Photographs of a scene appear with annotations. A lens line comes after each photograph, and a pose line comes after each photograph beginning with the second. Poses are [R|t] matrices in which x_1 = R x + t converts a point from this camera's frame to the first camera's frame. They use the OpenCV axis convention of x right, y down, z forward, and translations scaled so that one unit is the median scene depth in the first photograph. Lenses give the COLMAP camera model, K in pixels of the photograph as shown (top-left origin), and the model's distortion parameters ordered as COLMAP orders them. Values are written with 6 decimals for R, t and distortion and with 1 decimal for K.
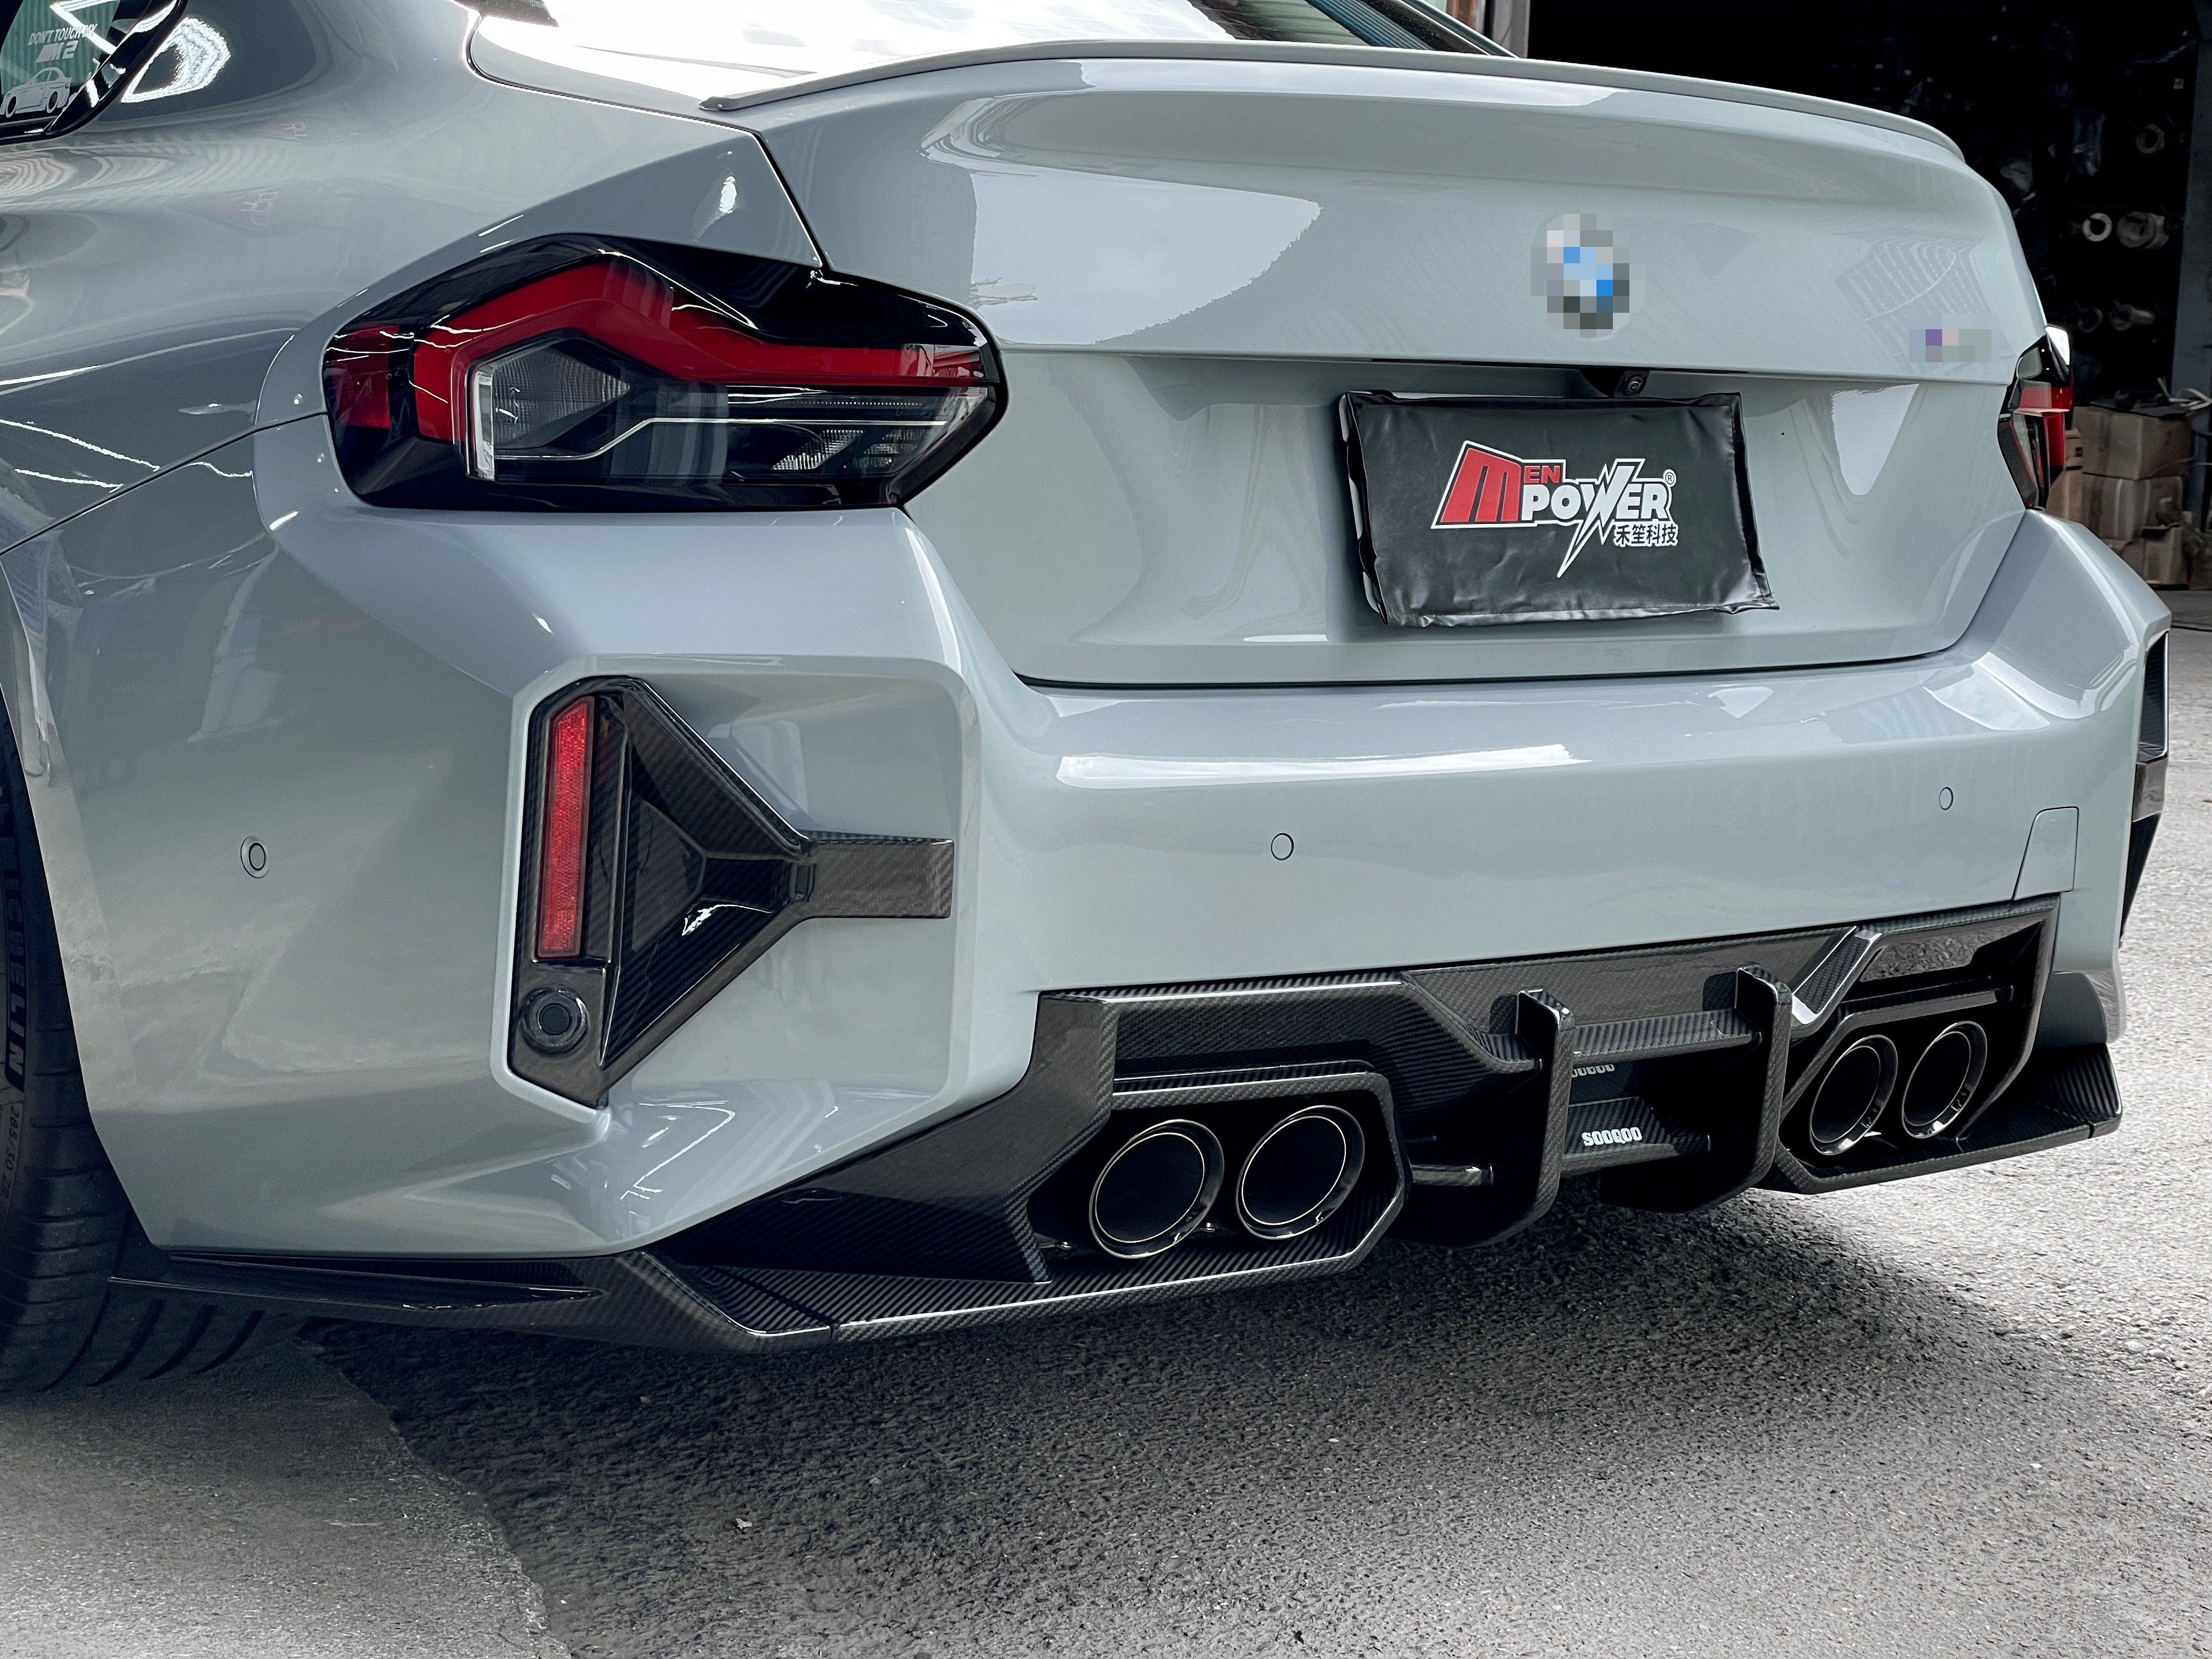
lens RADIAL K [[3356.9, 0, 1142.2], [0, 3356.9, 830.3], [0, 0, 1]] dist [0.149328, -0.394652]
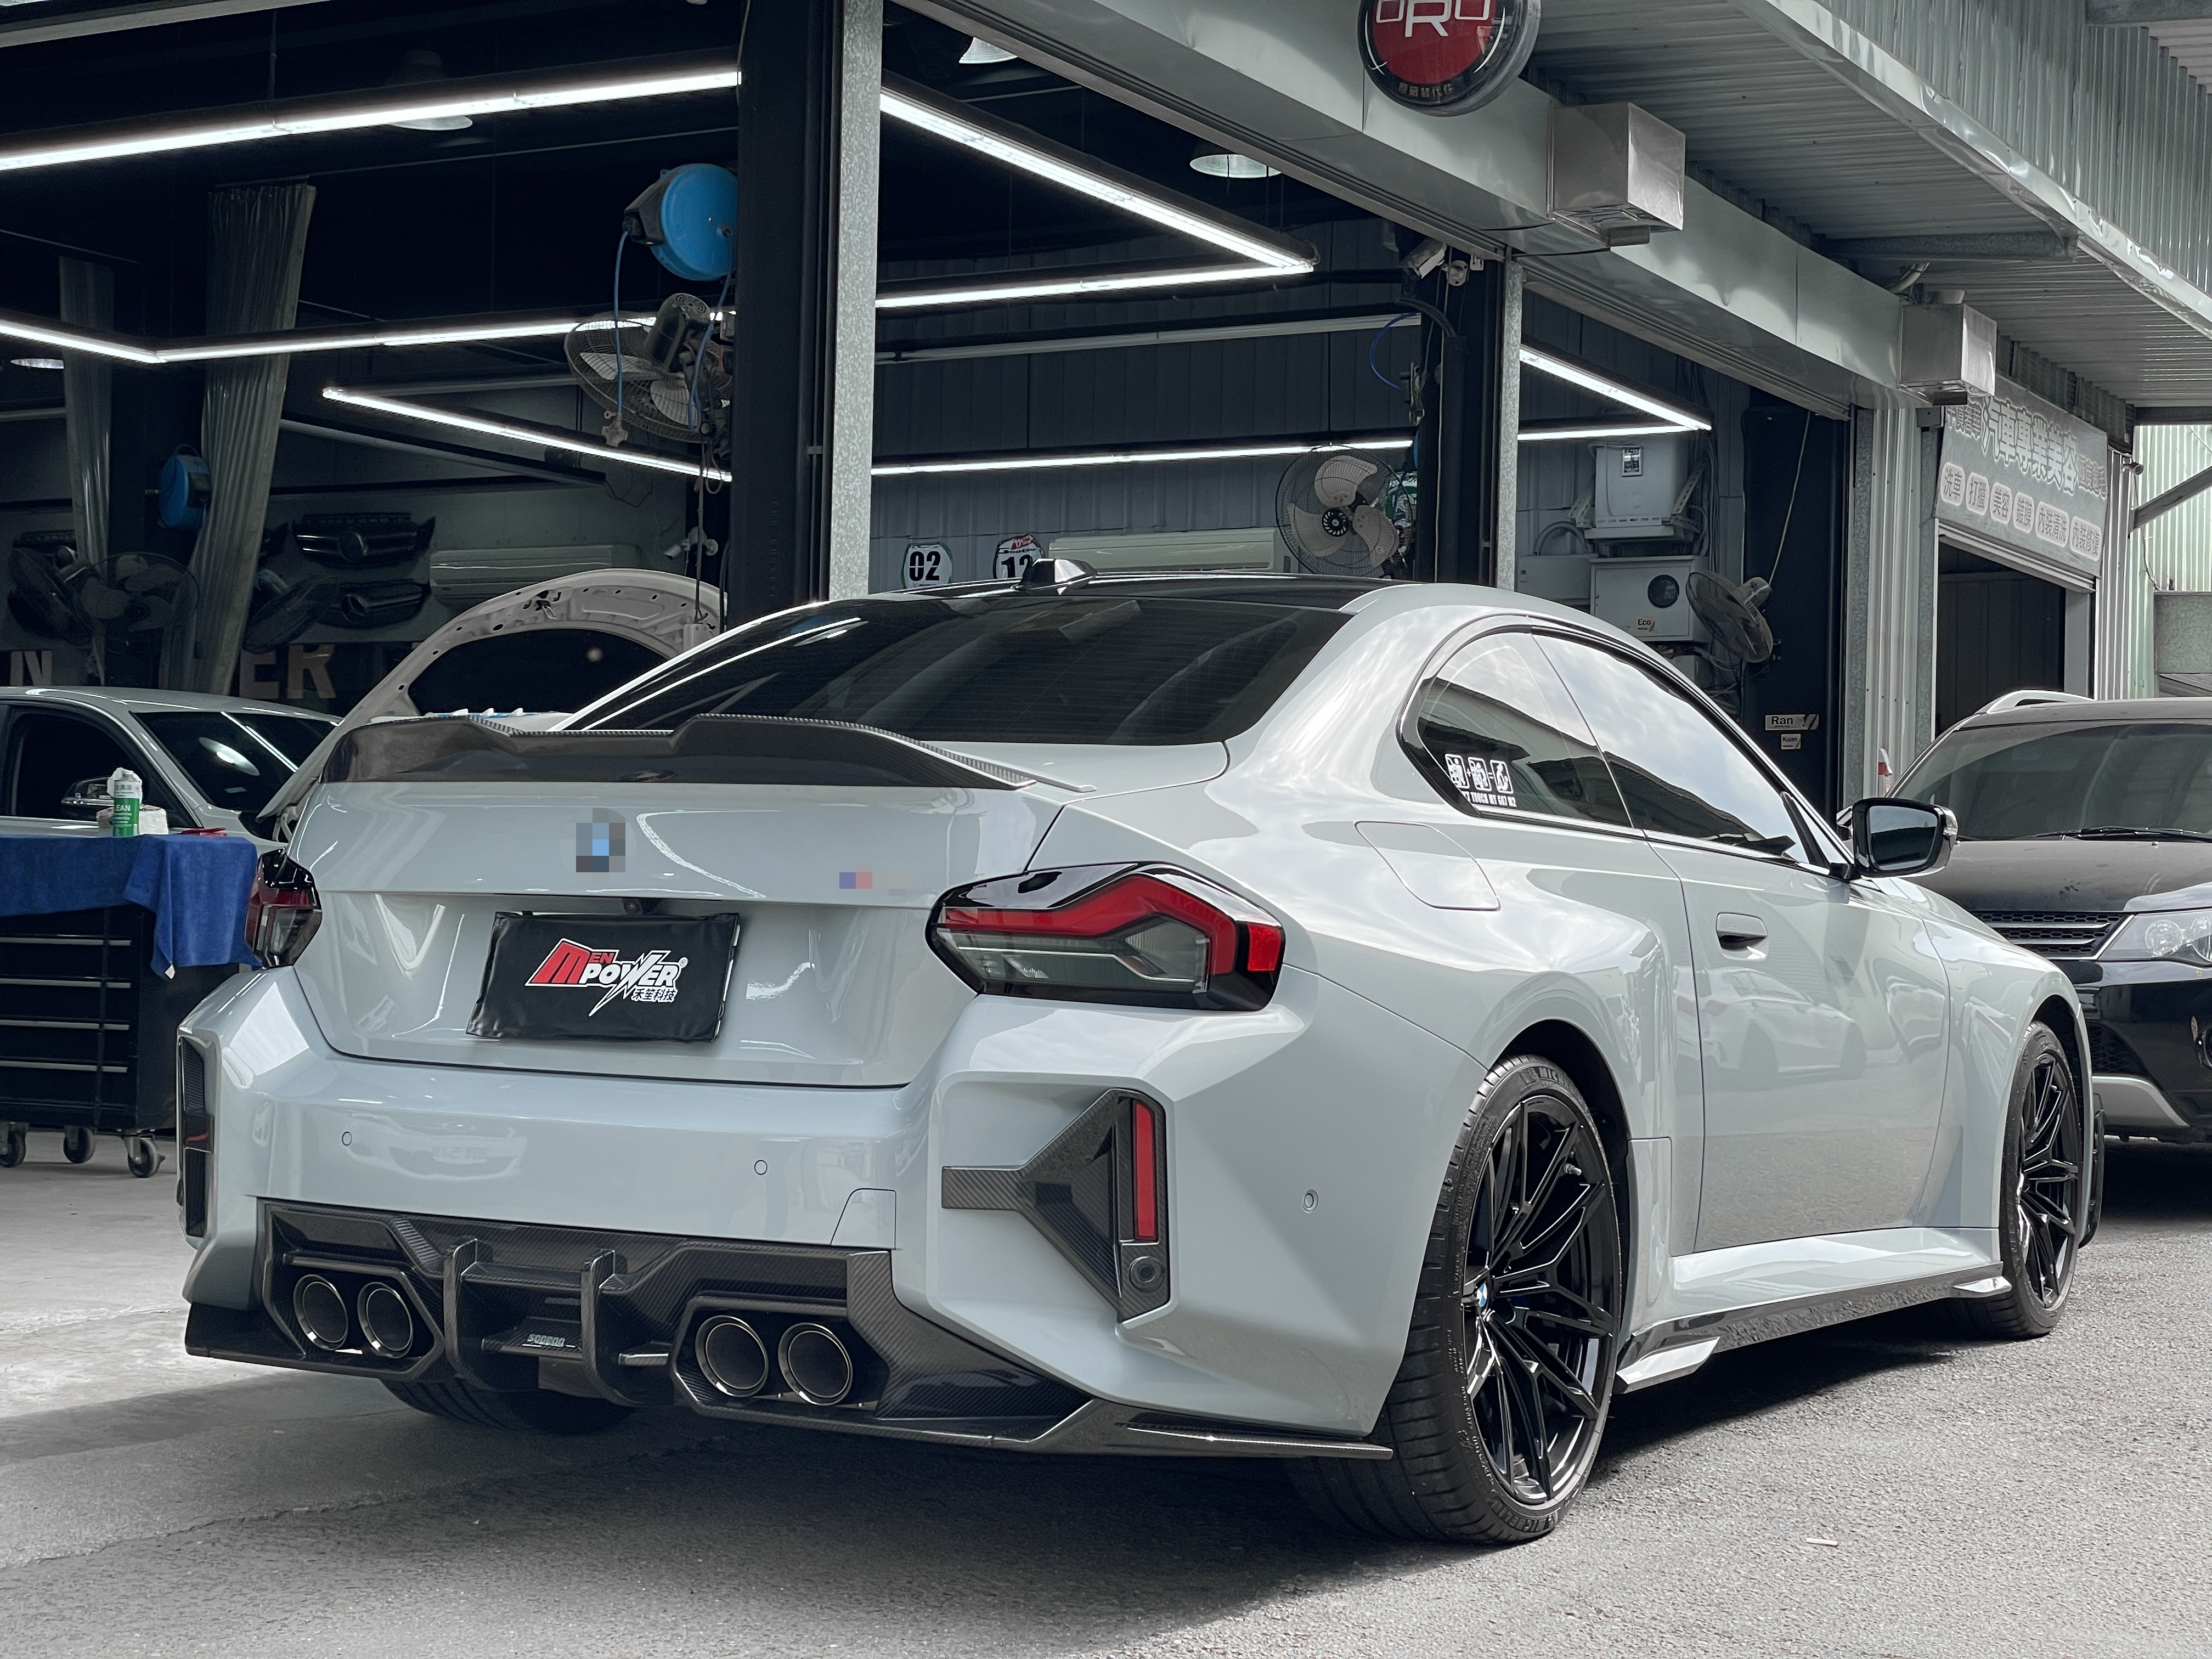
lens RADIAL K [[3386.4, 0, 1141.6], [0, 3386.4, 785.3], [0, 0, 1]] dist [0.136826, -0.302957]
pose [[0.419201, -0.049547, -0.906540, 1.858684], [-0.131961, 0.984581, -0.114834, -0.028036], [0.898252, 0.167767, 0.406199, 0.519238]]
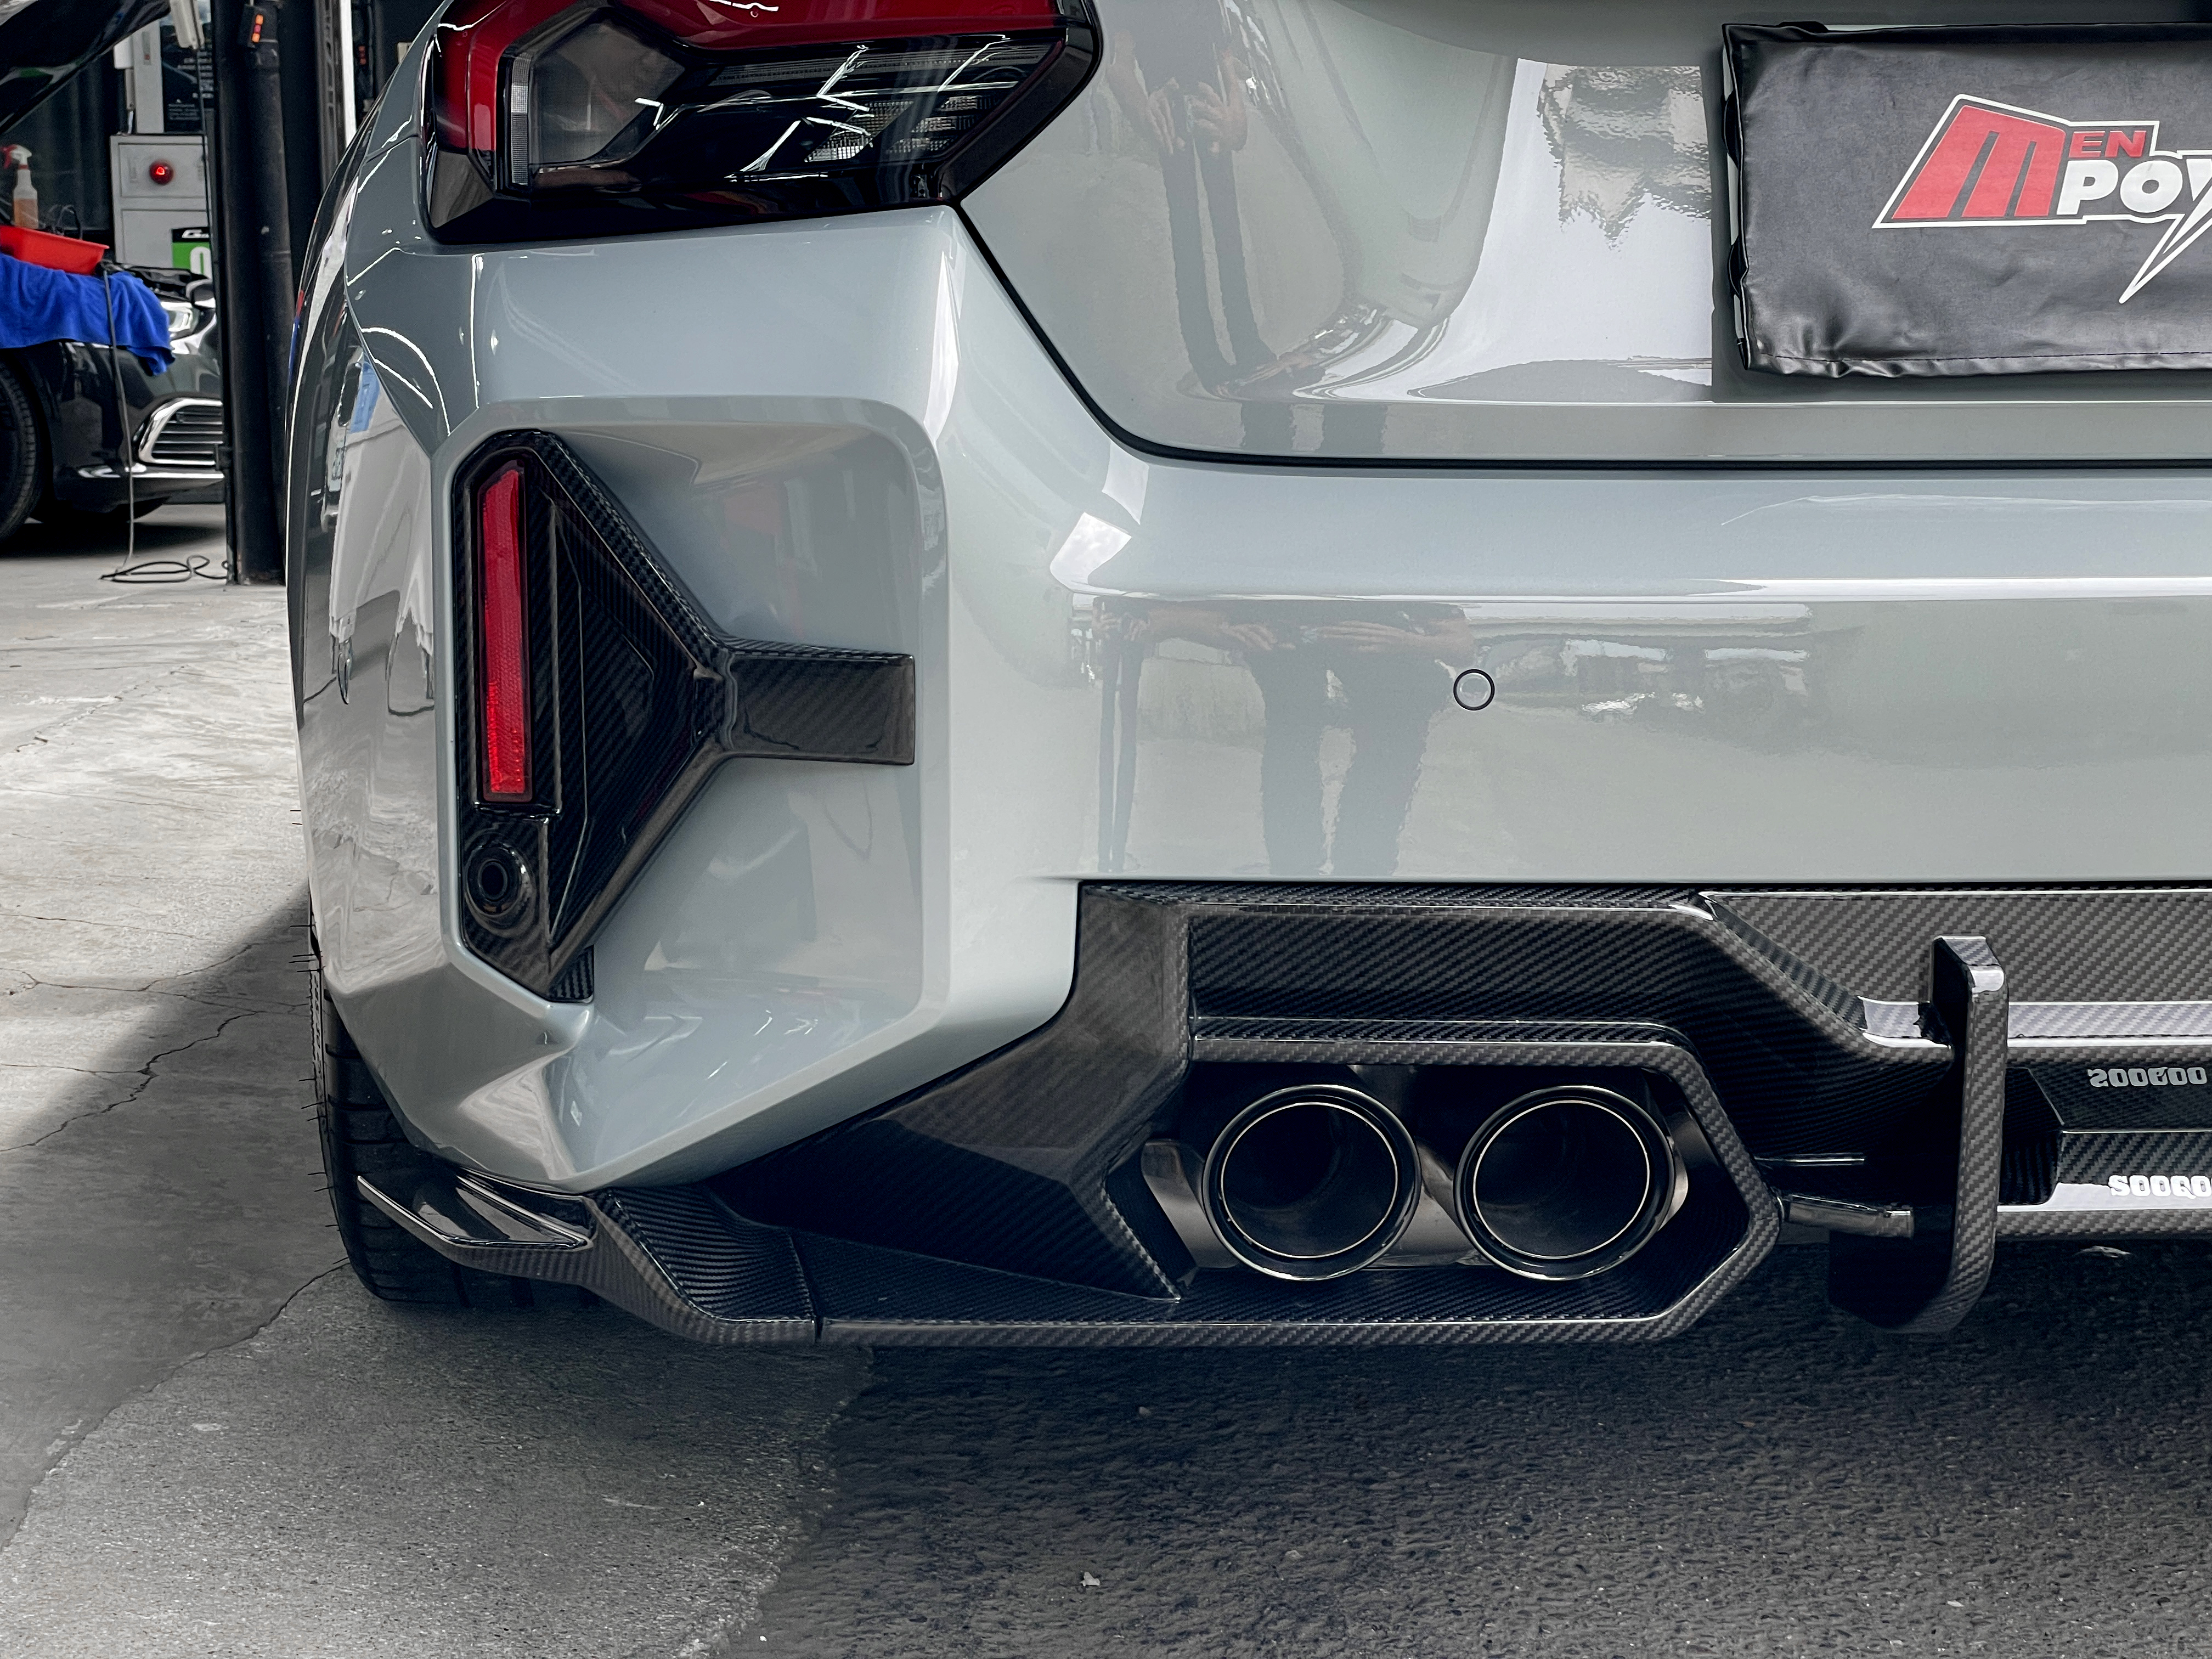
lens RADIAL K [[3356.9, 0, 1142.2], [0, 3356.9, 830.3], [0, 0, 1]] dist [0.149328, -0.394652]
pose [[0.842531, 0.042049, -0.537004, 0.317356], [-0.044024, 0.998989, 0.009153, 0.026883], [0.536846, 0.015930, 0.843530, 0.360675]]
